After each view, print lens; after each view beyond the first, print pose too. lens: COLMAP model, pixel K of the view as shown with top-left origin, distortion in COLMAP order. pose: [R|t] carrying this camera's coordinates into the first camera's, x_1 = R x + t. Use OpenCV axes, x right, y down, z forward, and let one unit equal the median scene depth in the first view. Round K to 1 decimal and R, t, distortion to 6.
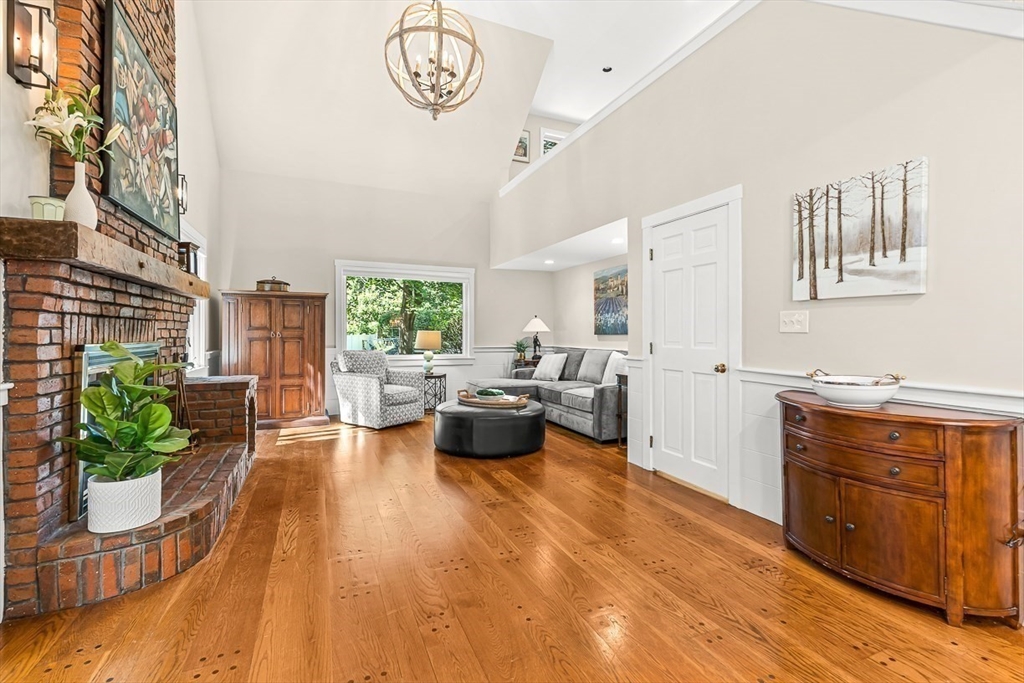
lens RADIAL K [[454.9, 0, 518.1], [0, 454.9, 334.3], [0, 0, 1]] dist [-0.003467, 0.000454]
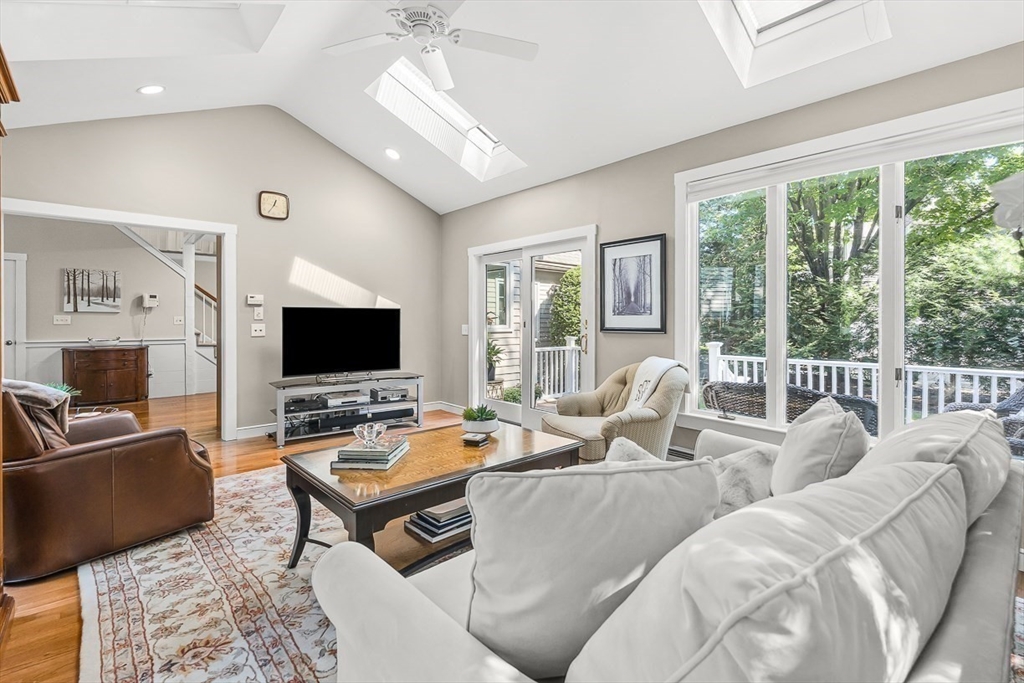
lens RADIAL K [[454.9, 0, 518.7], [0, 454.9, 324.7], [0, 0, 1]] dist [-0.003467, 0.000454]
pose [[-0.300322, -0.007061, 0.953812, -1.948135], [0.004356, 0.999952, 0.008774, -0.009426], [-0.953828, 0.006790, -0.300277, -0.483700]]
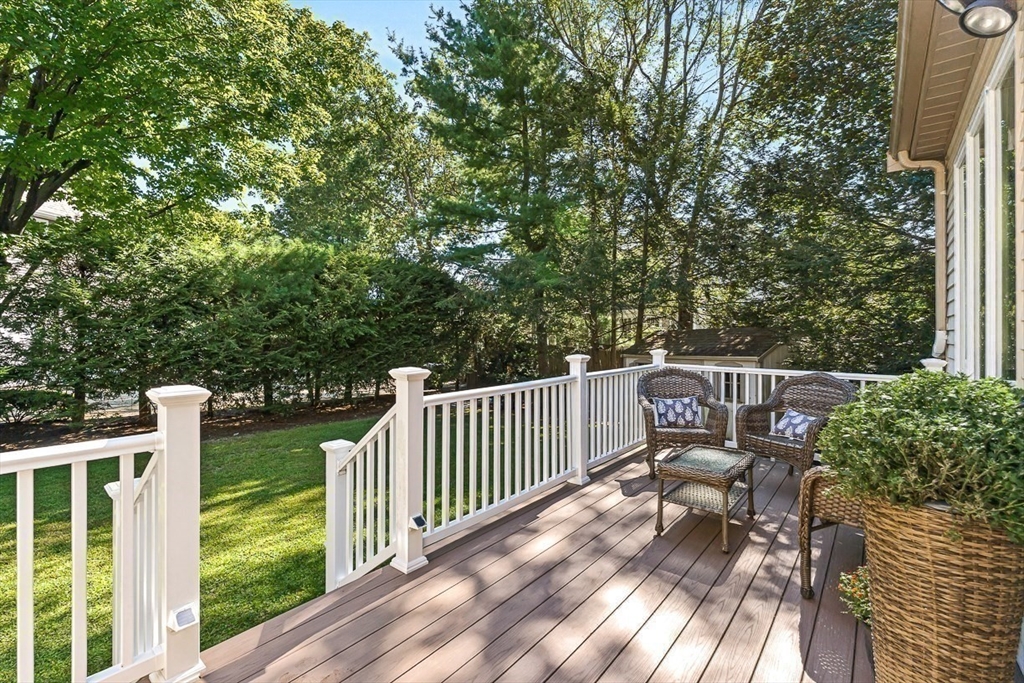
lens RADIAL K [[454.9, 0, 514.5], [0, 454.9, 338.2], [0, 0, 1]] dist [-0.003467, 0.000454]
pose [[-0.886274, 0.010922, -0.463032, -0.464520], [0.005759, 0.999904, 0.012563, 0.010519], [0.463125, 0.008468, -0.886252, -0.524047]]
